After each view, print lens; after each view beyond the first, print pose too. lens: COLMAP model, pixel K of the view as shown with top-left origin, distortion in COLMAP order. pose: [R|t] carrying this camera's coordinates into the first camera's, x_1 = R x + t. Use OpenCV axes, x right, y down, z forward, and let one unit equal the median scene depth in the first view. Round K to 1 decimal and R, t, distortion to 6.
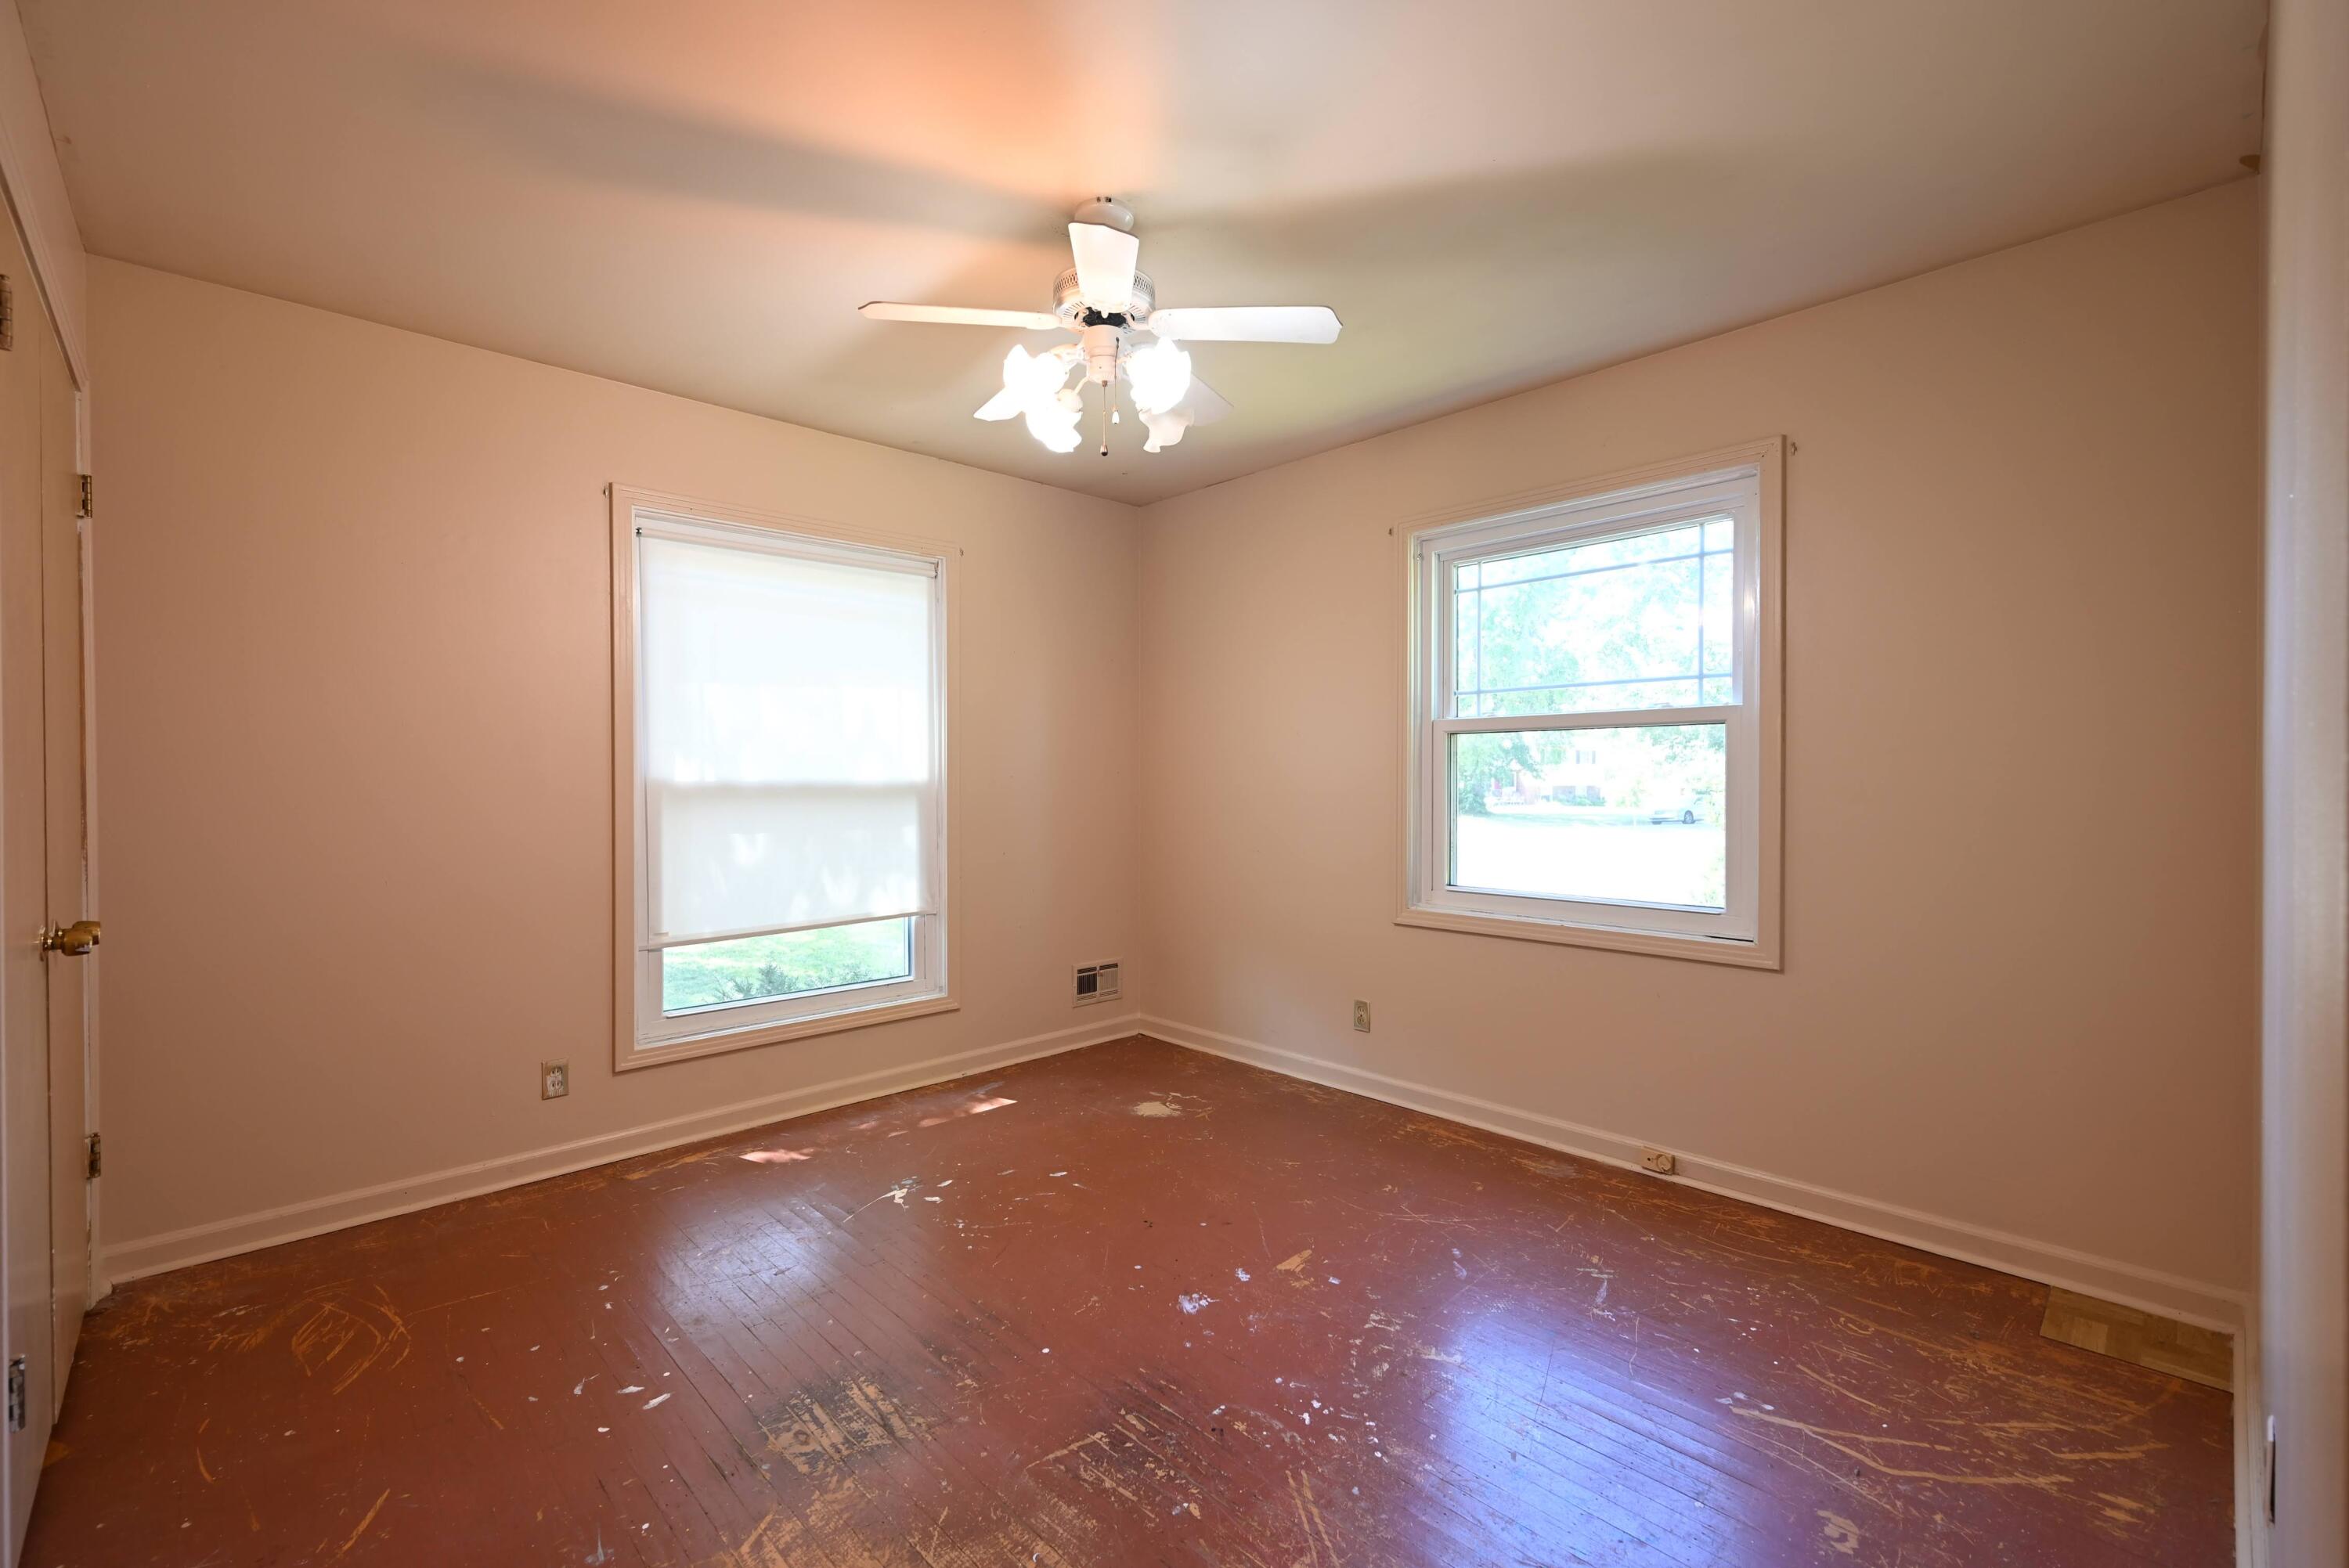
lens RADIAL K [[1006.6, 0, 1169.7], [0, 1006.6, 782.3], [0, 0, 1]] dist [-0.001132, -0.000027]
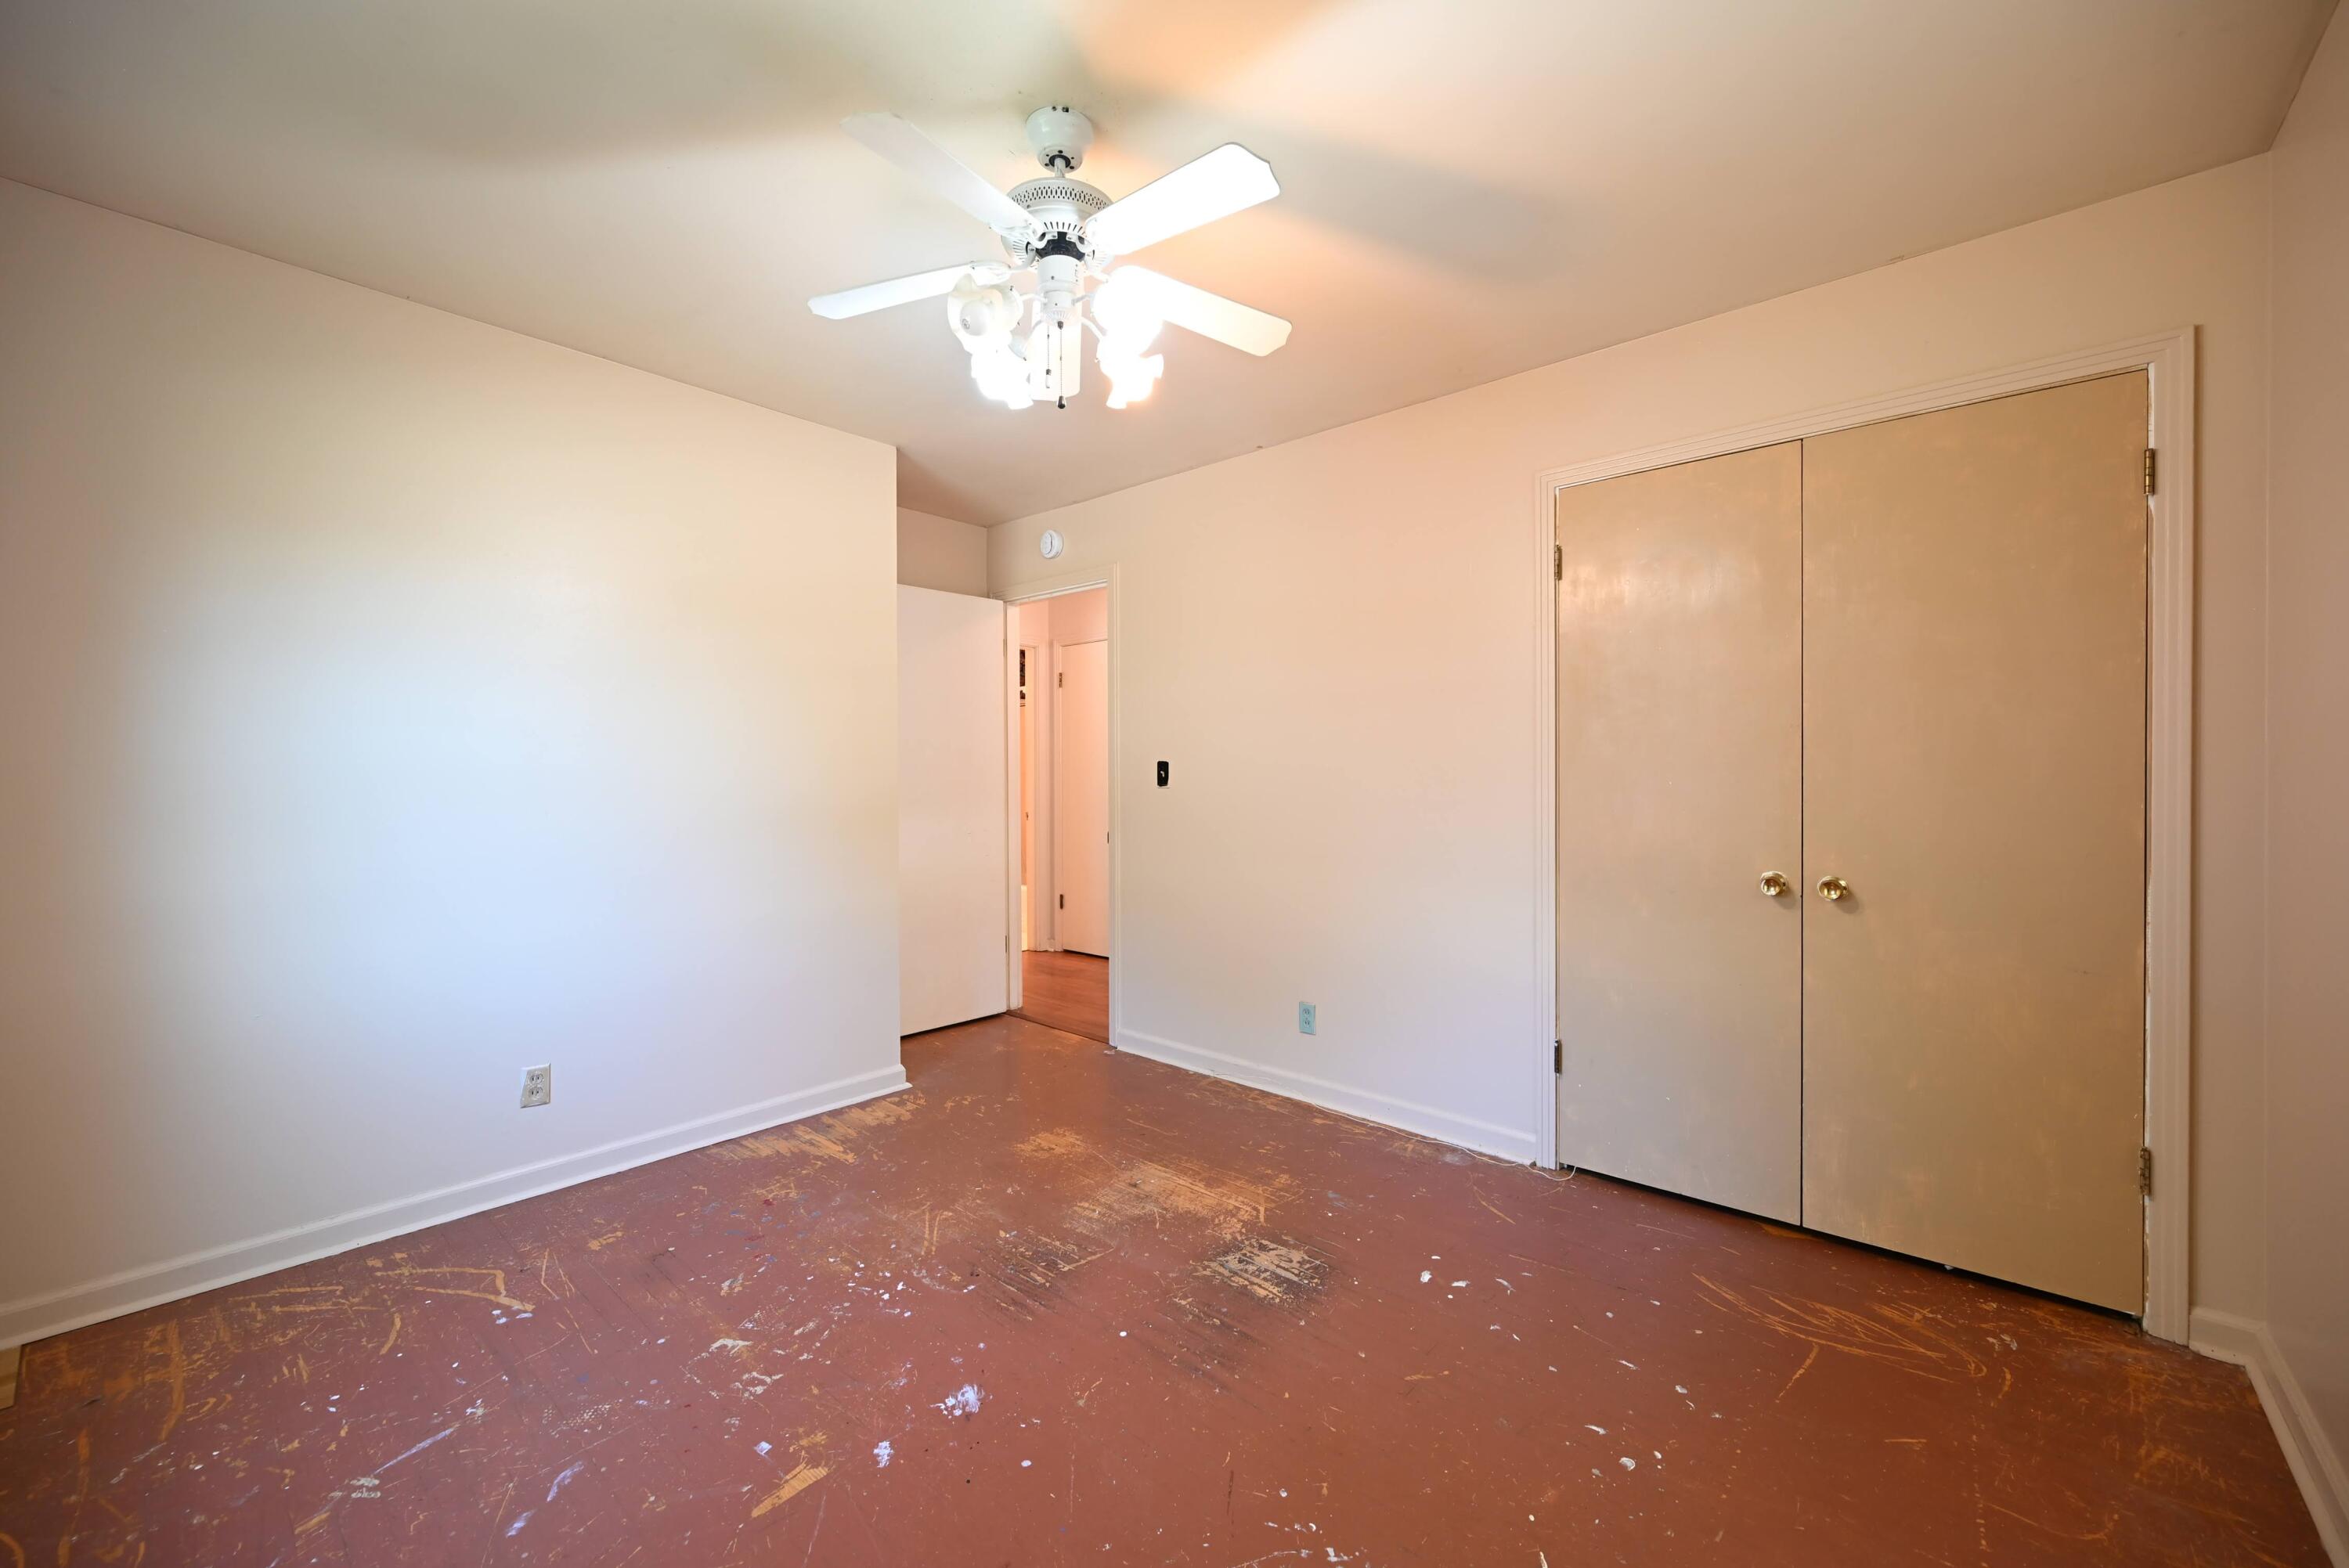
lens RADIAL K [[916.6, 0, 1193.2], [0, 916.6, 780.7], [0, 0, 1]] dist [-0.000534, 0.000240]
pose [[-0.993880, 0.005679, -0.110318, -0.101579], [0.004605, 0.999939, 0.009990, -0.011951], [0.110369, 0.009421, -0.993846, 2.089044]]
